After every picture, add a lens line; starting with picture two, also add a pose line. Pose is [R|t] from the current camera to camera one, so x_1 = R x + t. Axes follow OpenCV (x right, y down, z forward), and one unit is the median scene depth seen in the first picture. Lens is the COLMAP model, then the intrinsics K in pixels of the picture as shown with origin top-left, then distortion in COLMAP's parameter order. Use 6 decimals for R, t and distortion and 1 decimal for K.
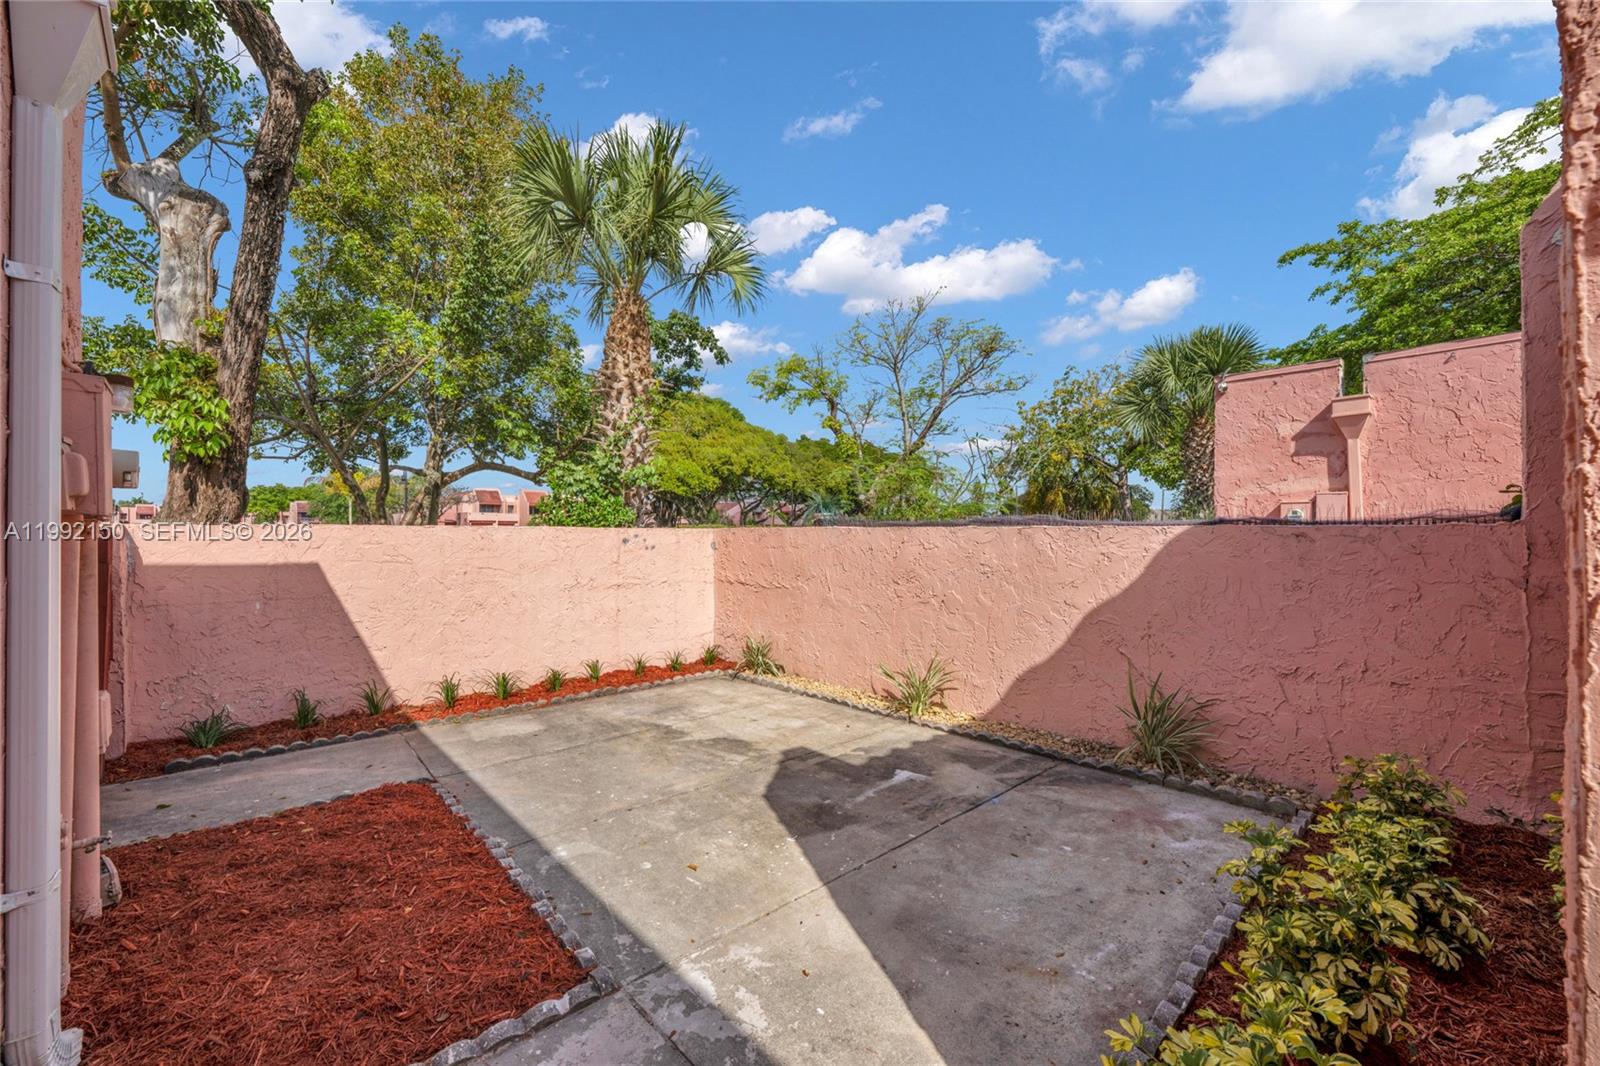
lens RADIAL K [[636.9, 0, 788.2], [0, 636.9, 533.8], [0, 0, 1]] dist [0.001021, 0.000223]
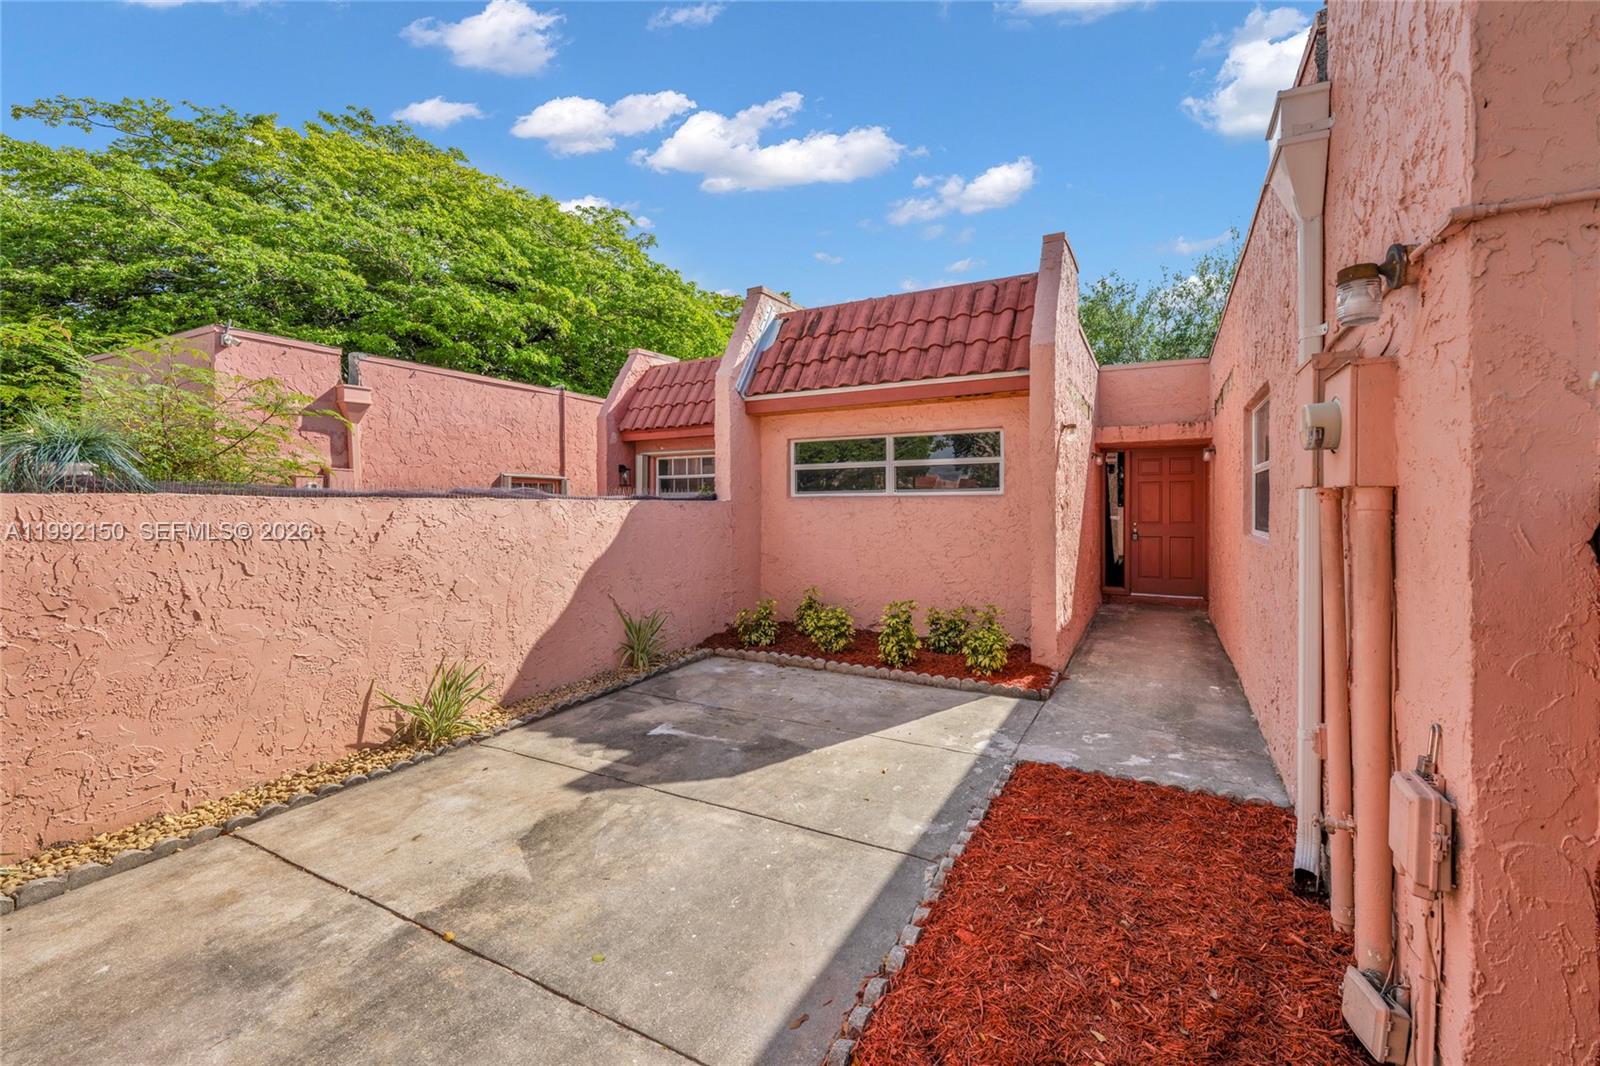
lens RADIAL K [[656.6, 0, 843.5], [0, 656.6, 505.2], [0, 0, 1]] dist [-0.001446, -0.000206]
pose [[-0.372649, 0.000129, 0.927972, -0.893179], [0.002298, 0.999997, 0.000784, -0.001841], [-0.927969, 0.002424, -0.372649, 1.052057]]
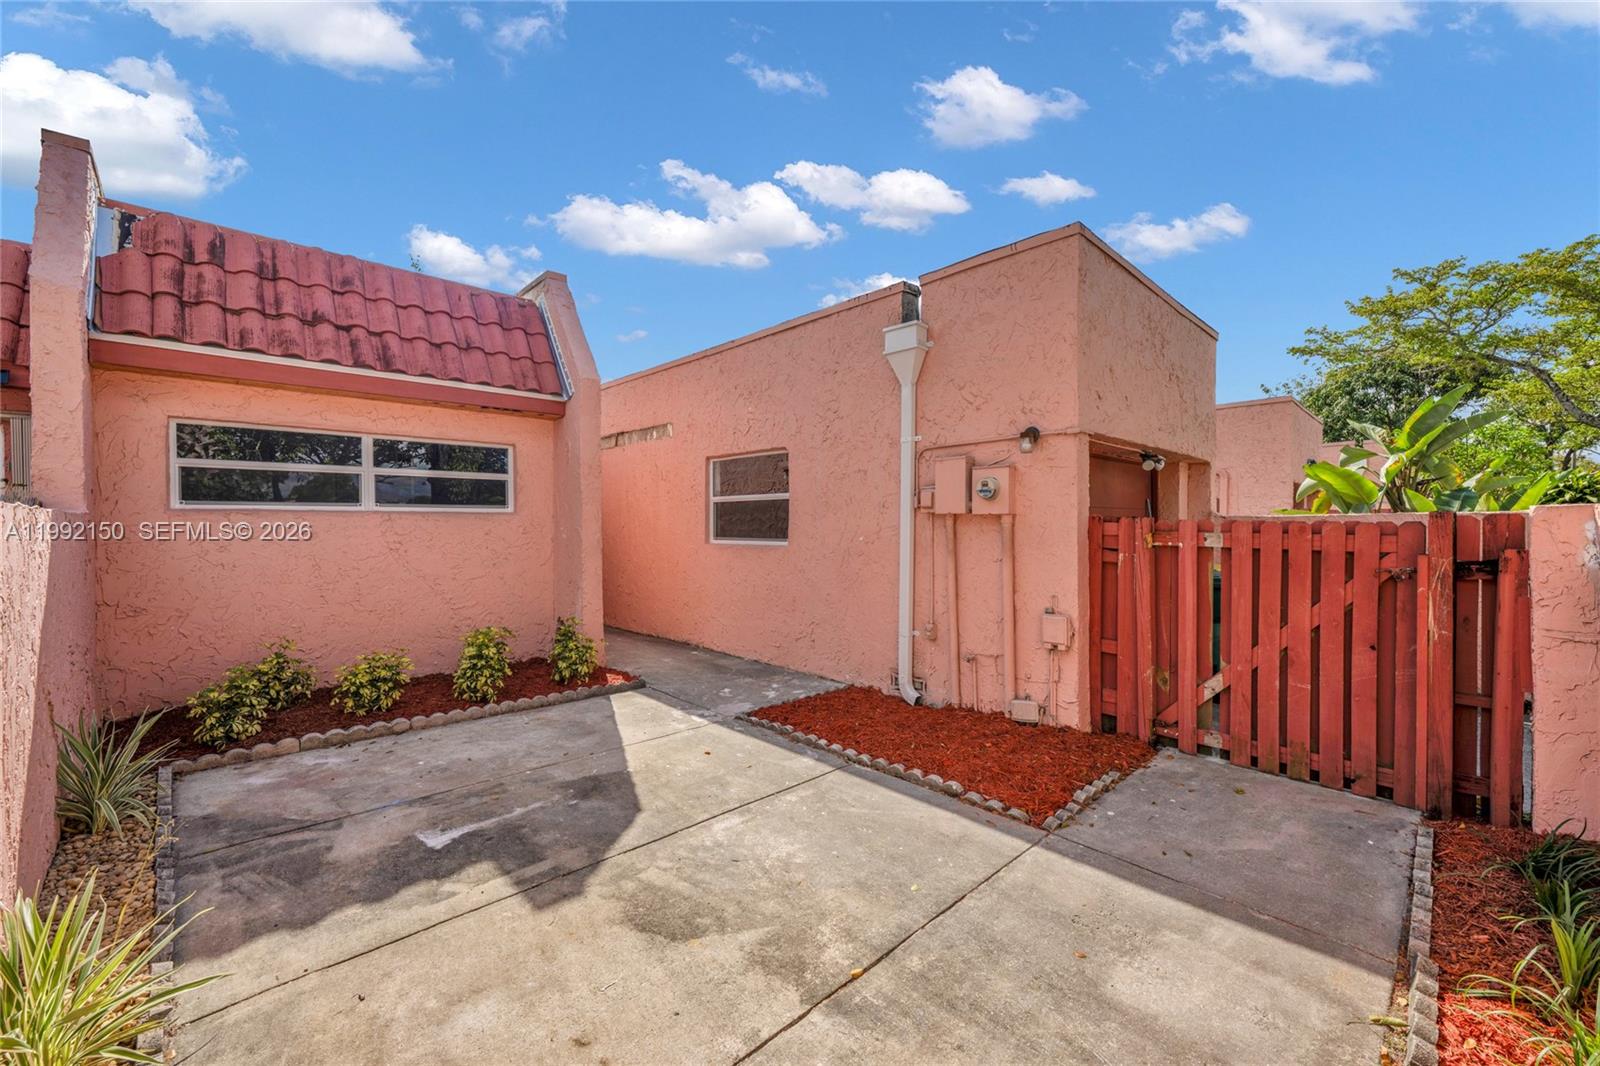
lens RADIAL K [[636.9, 0, 788.2], [0, 636.9, 533.8], [0, 0, 1]] dist [0.001021, 0.000223]
pose [[-0.999152, -0.001970, -0.041117, -0.183815], [-0.002527, 0.999906, 0.013500, 0.003226], [0.041087, 0.013593, -0.999063, 1.655093]]
